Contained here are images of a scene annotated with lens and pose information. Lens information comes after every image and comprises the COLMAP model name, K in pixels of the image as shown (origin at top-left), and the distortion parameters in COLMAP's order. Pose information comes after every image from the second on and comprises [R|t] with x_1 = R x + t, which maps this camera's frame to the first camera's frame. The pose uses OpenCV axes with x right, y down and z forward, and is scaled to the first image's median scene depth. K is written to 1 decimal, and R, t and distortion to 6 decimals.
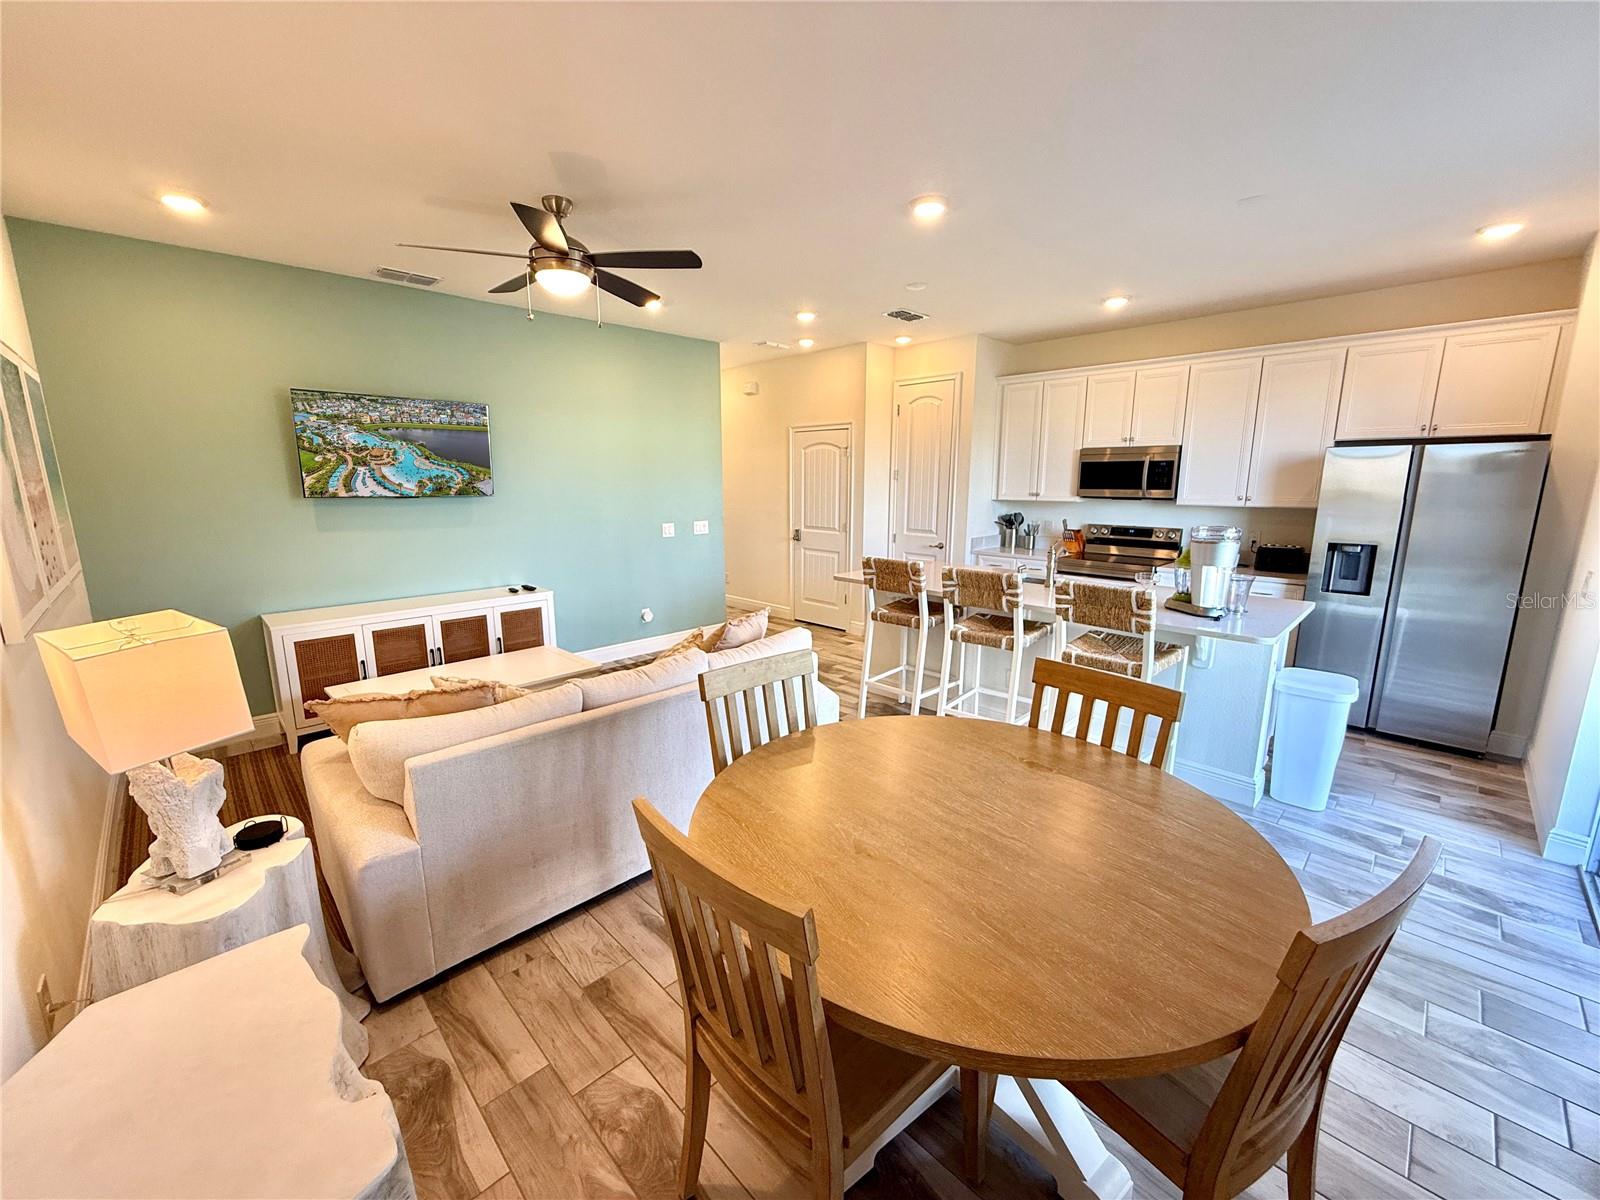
lens RADIAL K [[637.3, 0, 796.6], [0, 637.3, 607.7], [0, 0, 1]] dist [-0.002375, 0.000174]
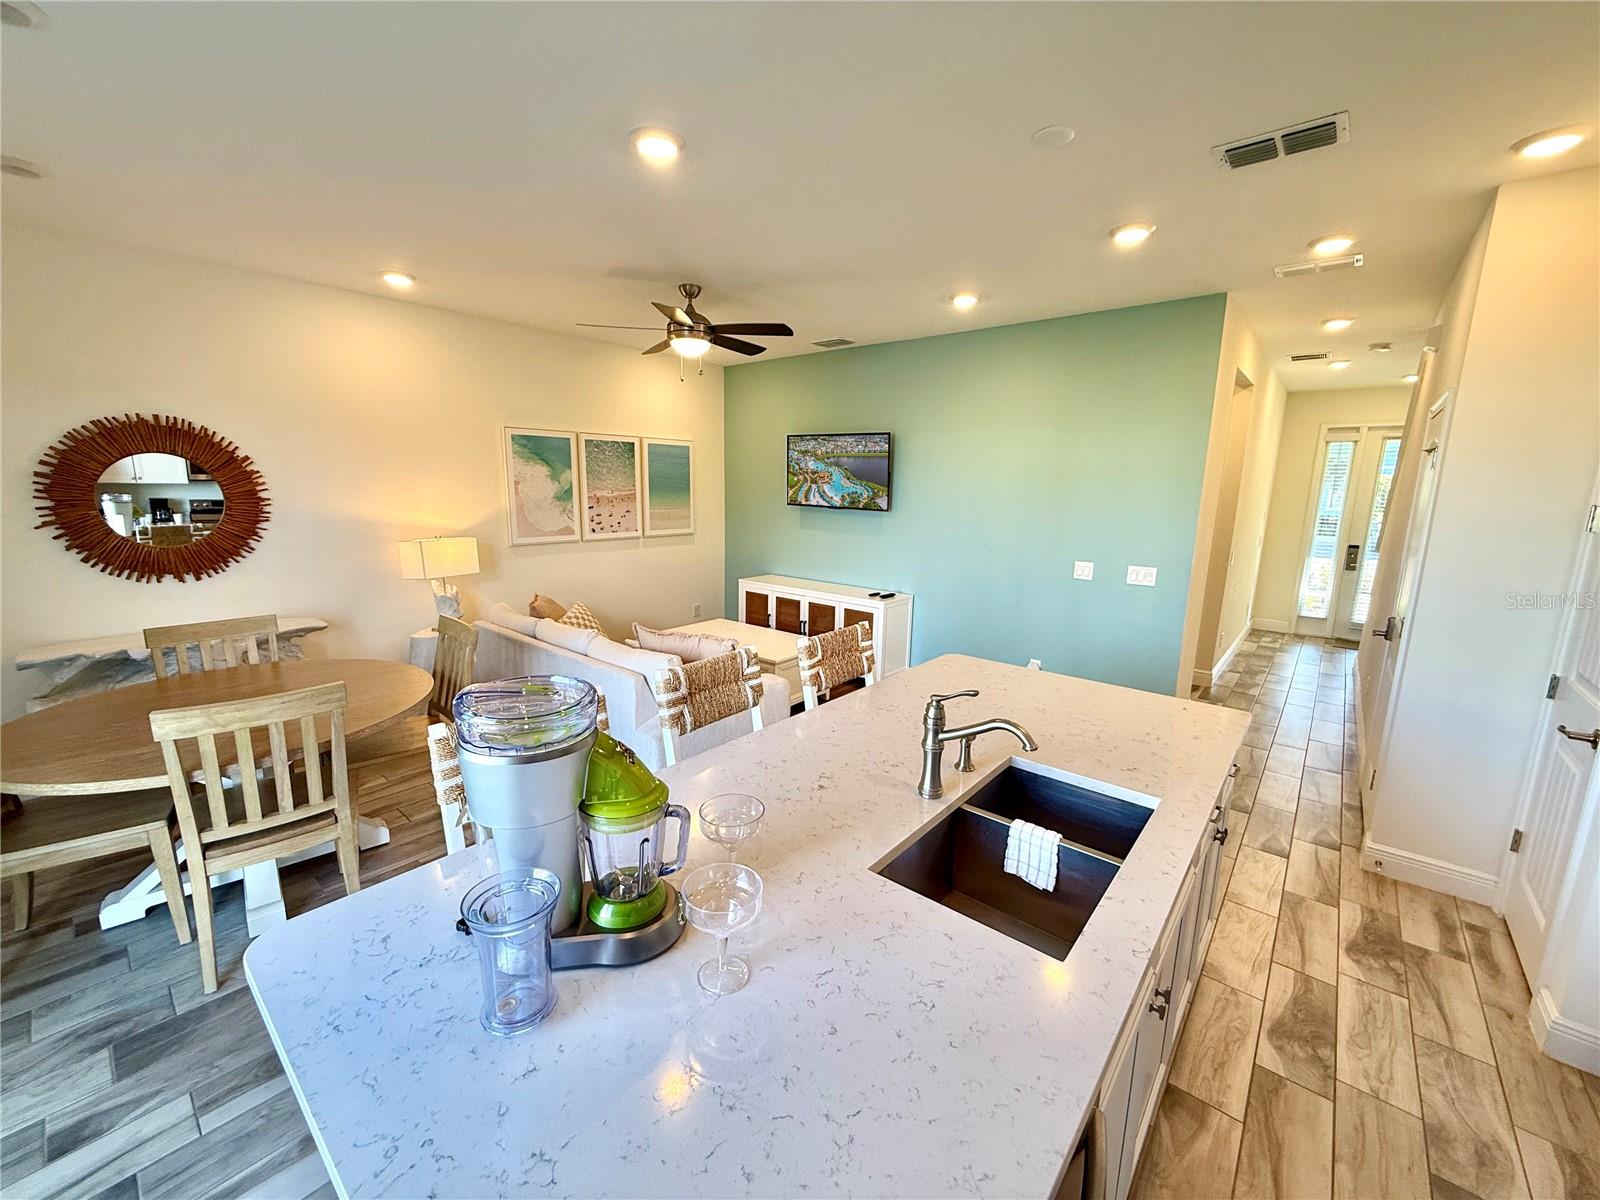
lens RADIAL K [[637.3, 0, 797.6], [0, 637.3, 599.3], [0, 0, 1]] dist [-0.002375, 0.000174]
pose [[0.090074, 0.183264, -0.978928, 0.671101], [-0.220553, 0.962189, 0.159837, -0.174186], [0.971207, 0.201509, 0.127088, 0.748817]]
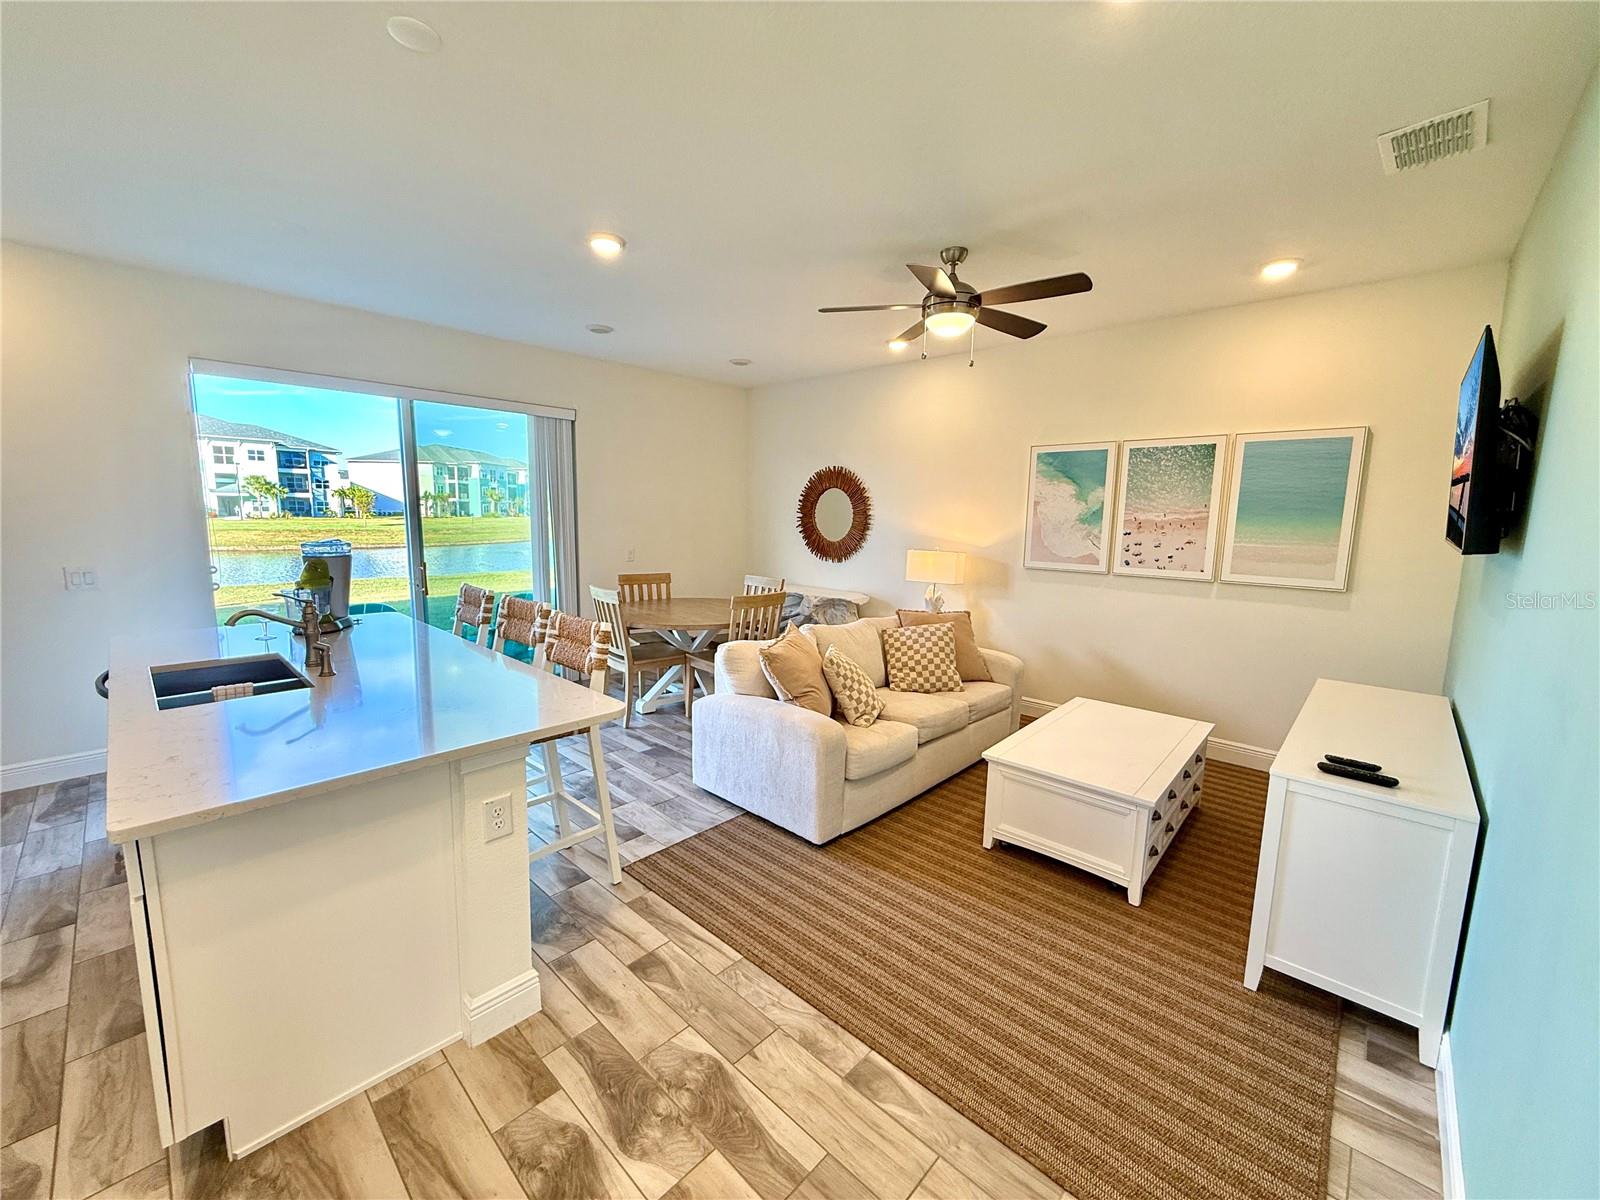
lens RADIAL K [[637.3, 0, 794.8], [0, 637.3, 591.2], [0, 0, 1]] dist [-0.002375, 0.000174]
pose [[-0.999047, -0.010572, -0.042353, -0.042940], [-0.023686, 0.946267, 0.322519, -0.278116], [0.036668, 0.323215, -0.945615, 1.406844]]
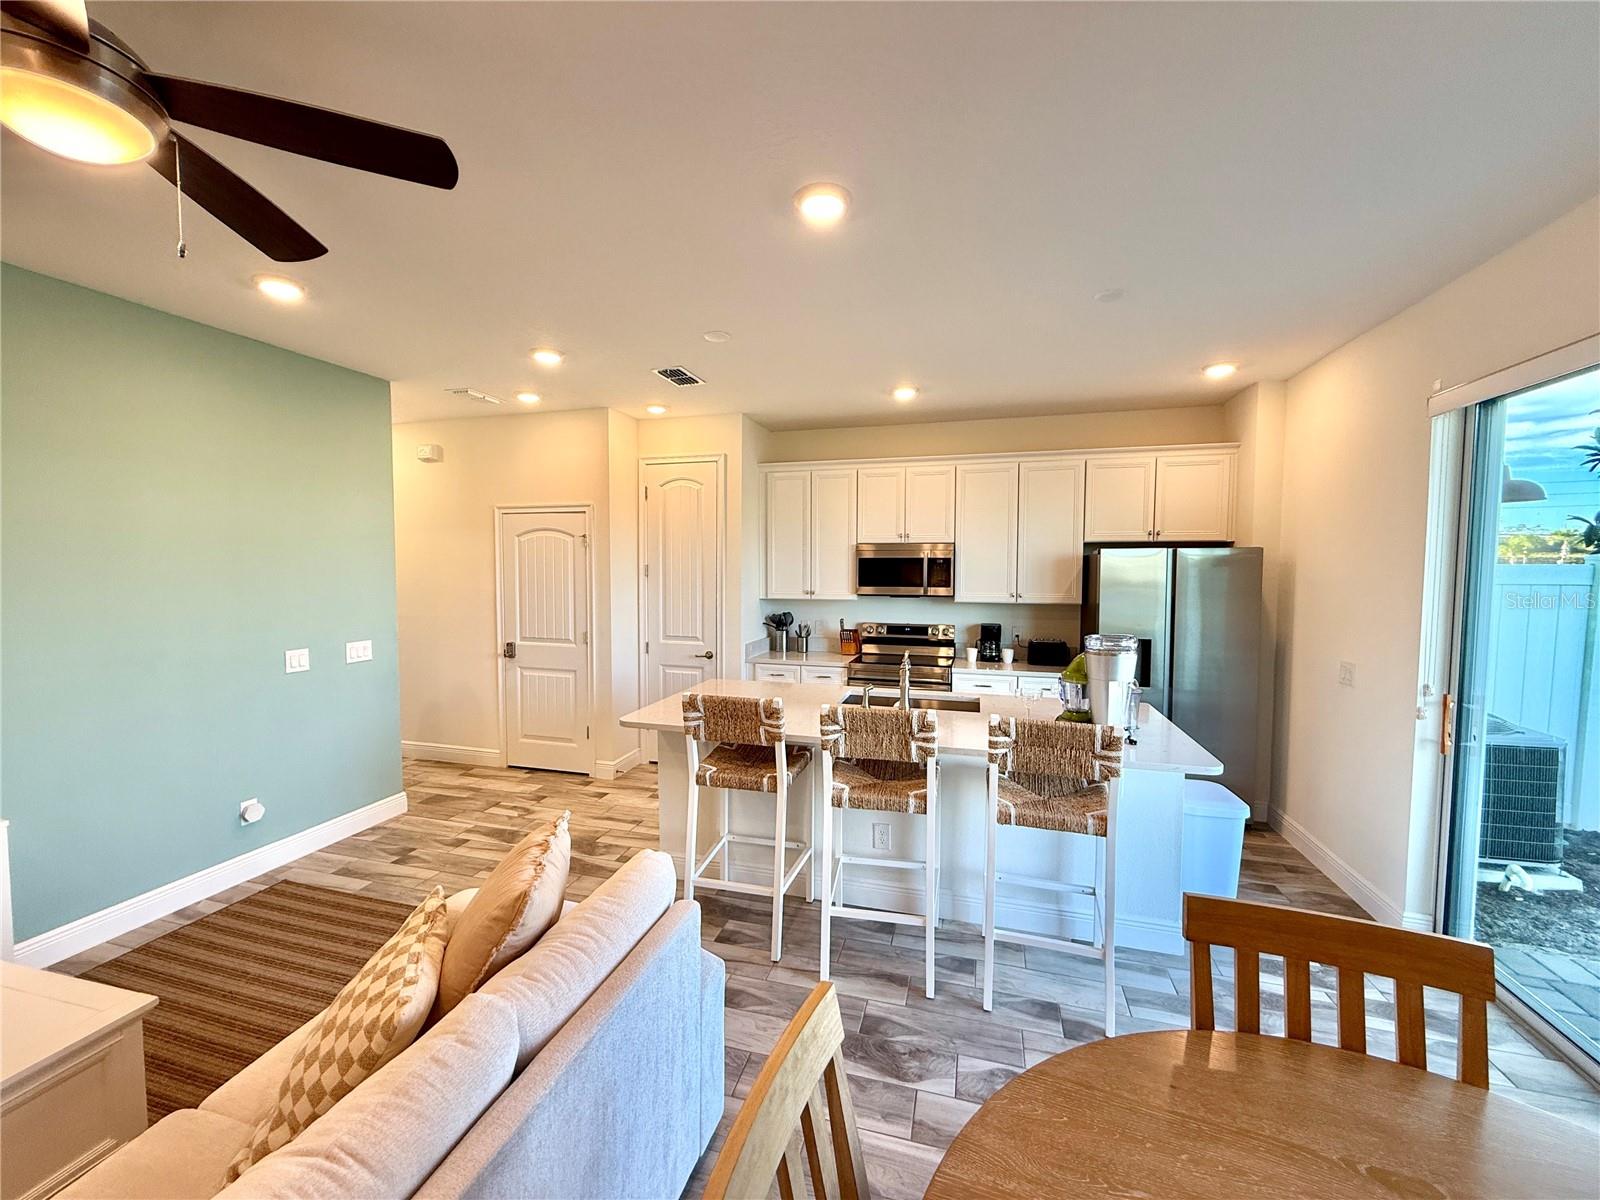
lens RADIAL K [[637.3, 0, 797.0], [0, 637.3, 602.1], [0, 0, 1]] dist [-0.002375, 0.000174]
pose [[0.870931, -0.023639, 0.490836, -0.106593], [0.094803, 0.988161, -0.120627, -0.074594], [-0.482173, 0.151591, 0.862861, 0.304972]]
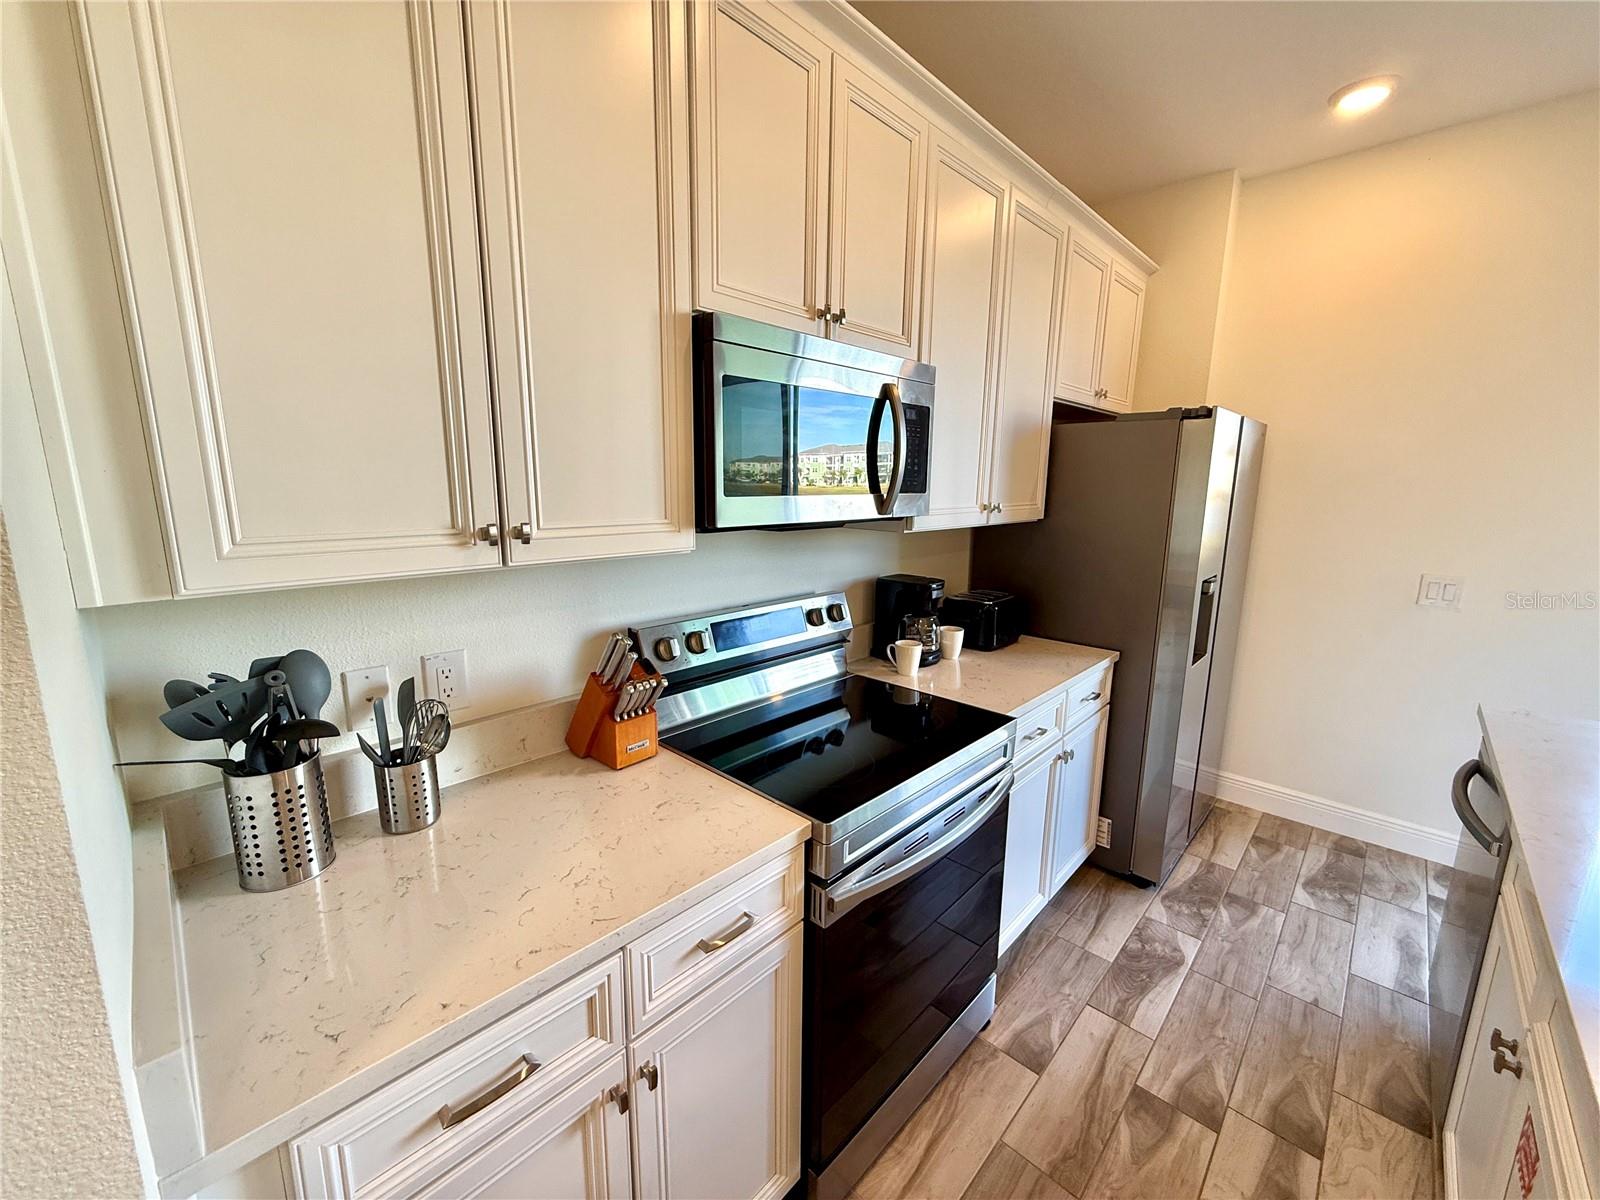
lens RADIAL K [[637.3, 0, 808.5], [0, 637.3, 600.9], [0, 0, 1]] dist [-0.002375, 0.000174]
pose [[-0.022905, -0.192112, 0.981106, 0.263921], [0.186688, 0.963279, 0.192980, -0.229934], [-0.982152, 0.187581, 0.013802, 1.188944]]
